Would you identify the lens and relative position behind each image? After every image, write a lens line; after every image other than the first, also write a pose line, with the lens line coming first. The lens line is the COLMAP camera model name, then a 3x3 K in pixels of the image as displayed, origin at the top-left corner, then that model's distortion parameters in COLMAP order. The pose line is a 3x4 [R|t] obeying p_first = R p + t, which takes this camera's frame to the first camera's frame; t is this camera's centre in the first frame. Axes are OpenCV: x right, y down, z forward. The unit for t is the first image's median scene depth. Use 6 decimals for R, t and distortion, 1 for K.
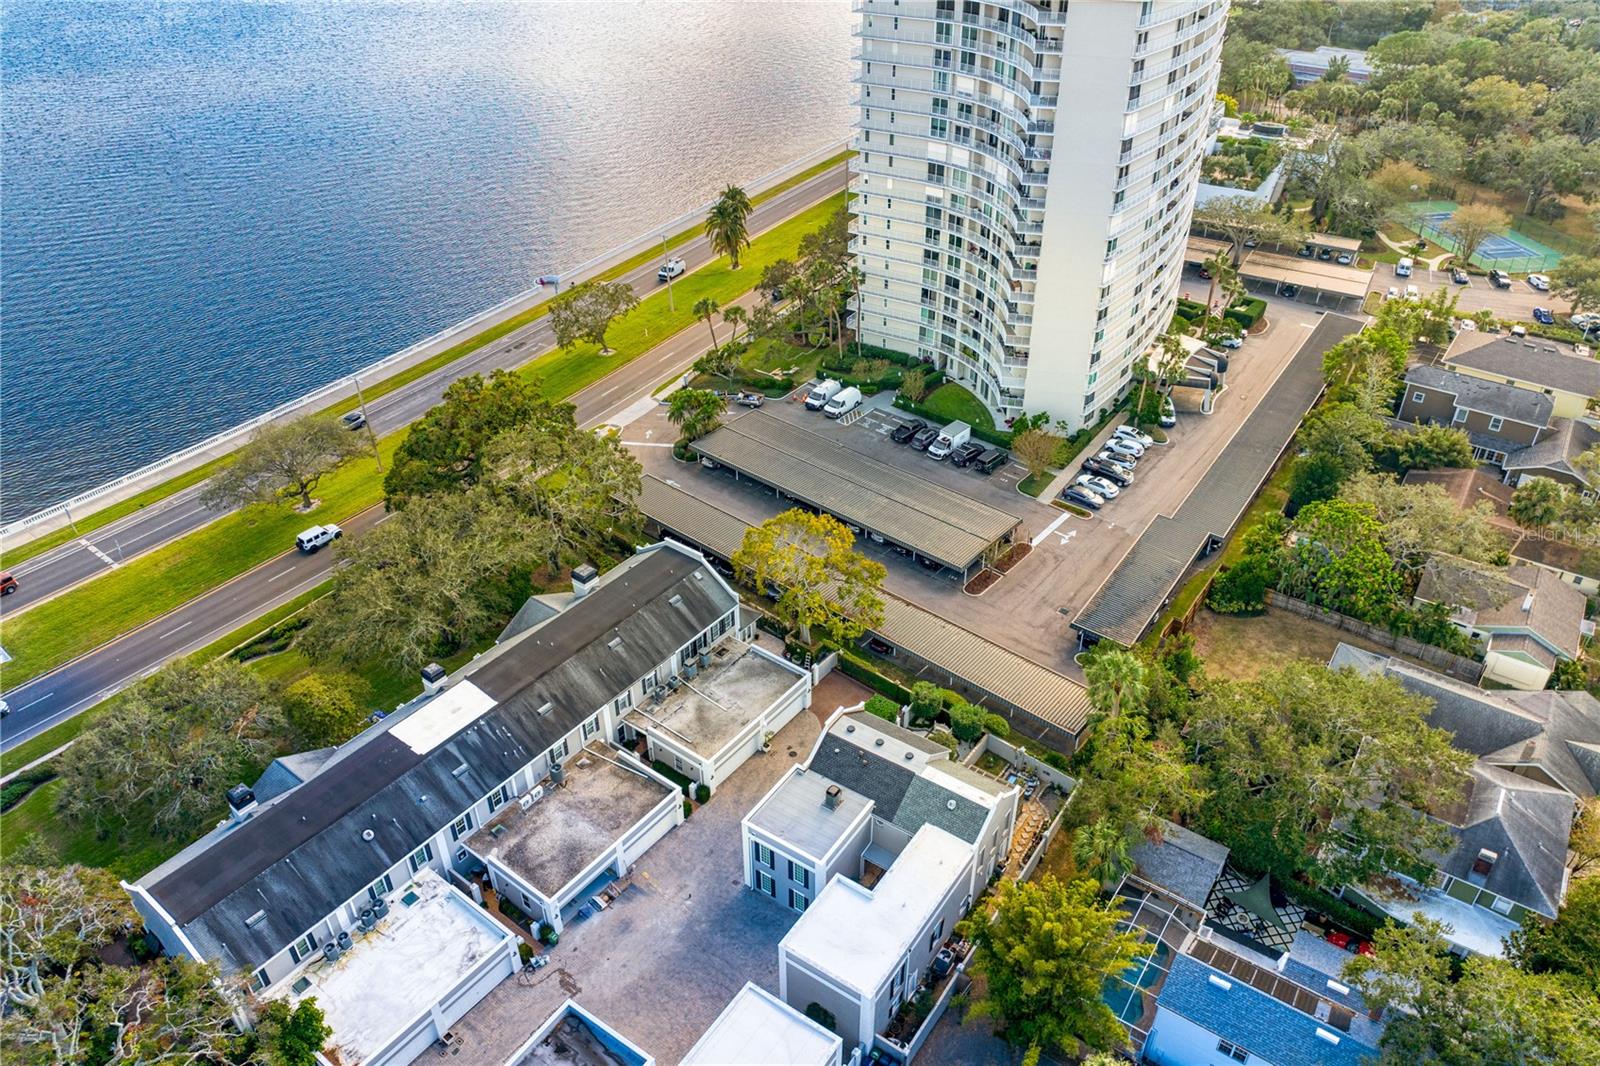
lens RADIAL K [[1139.5, 0, 801.3], [0, 1139.5, 544.3], [0, 0, 1]] dist [-0.048512, 0.014662]
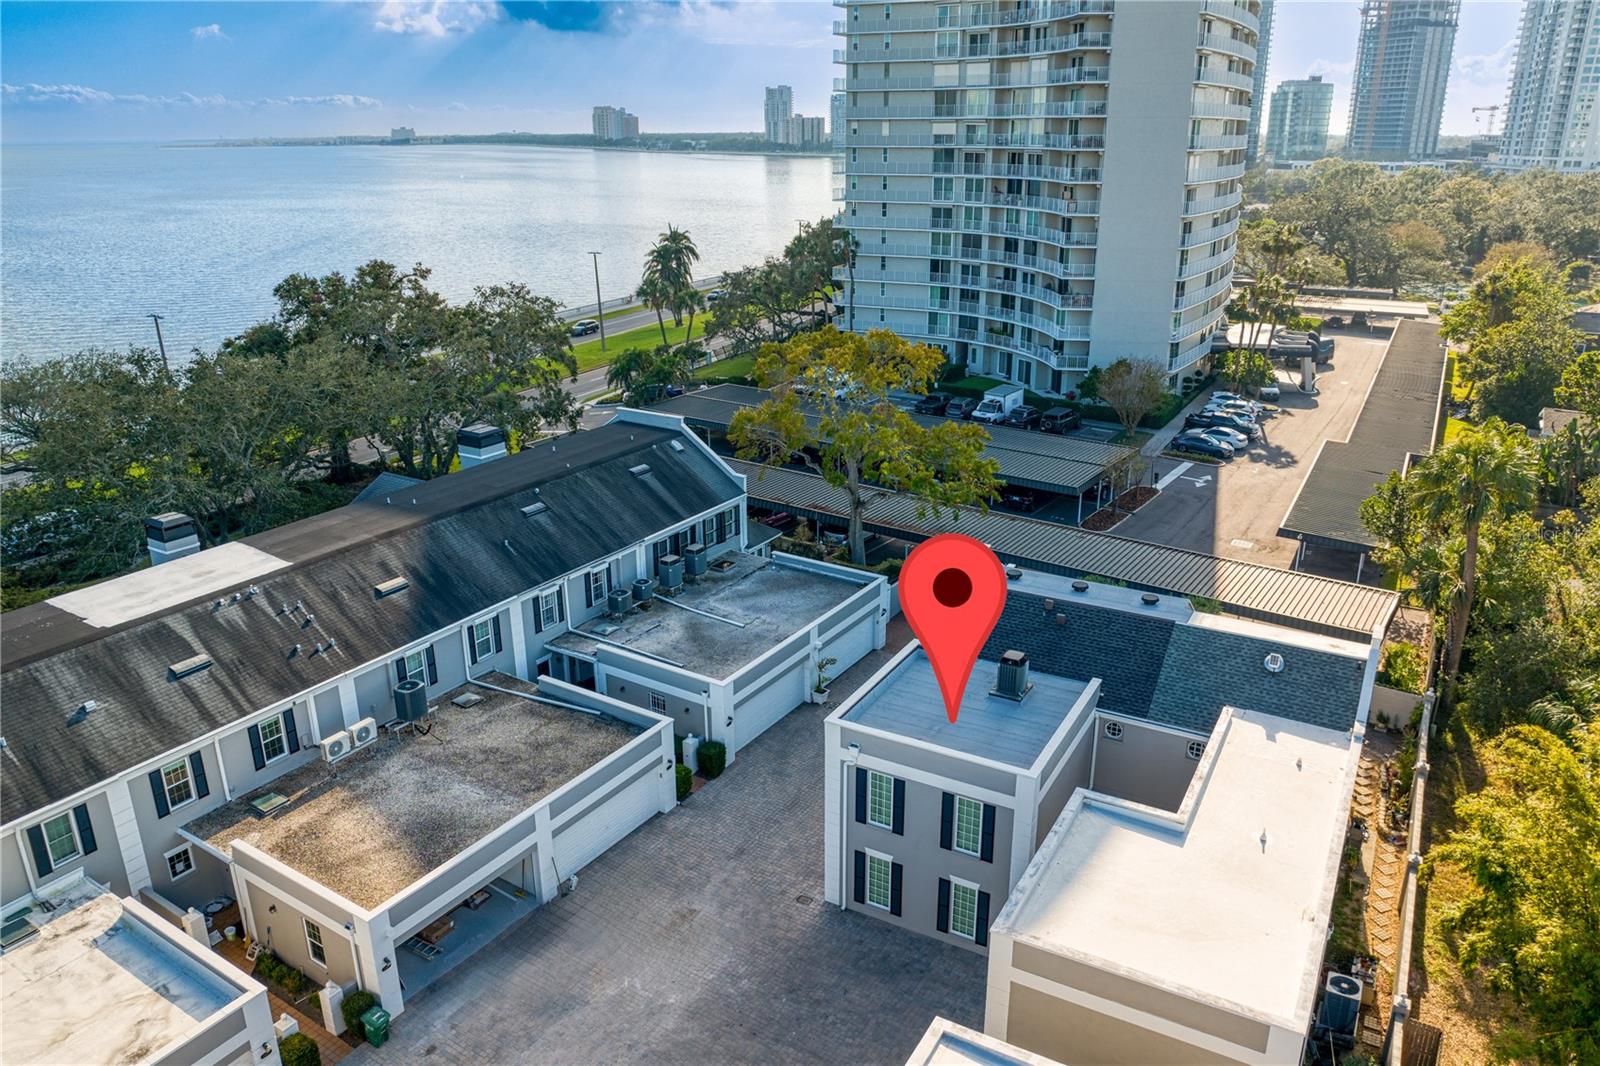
lens RADIAL K [[1139.5, 0, 798.1], [0, 1139.5, 536.4], [0, 0, 1]] dist [-0.048512, 0.014662]
pose [[0.996599, -0.027925, 0.077524, -0.085125], [0.046905, 0.965777, -0.255097, 0.257189], [-0.067748, 0.257866, 0.963803, 0.498153]]
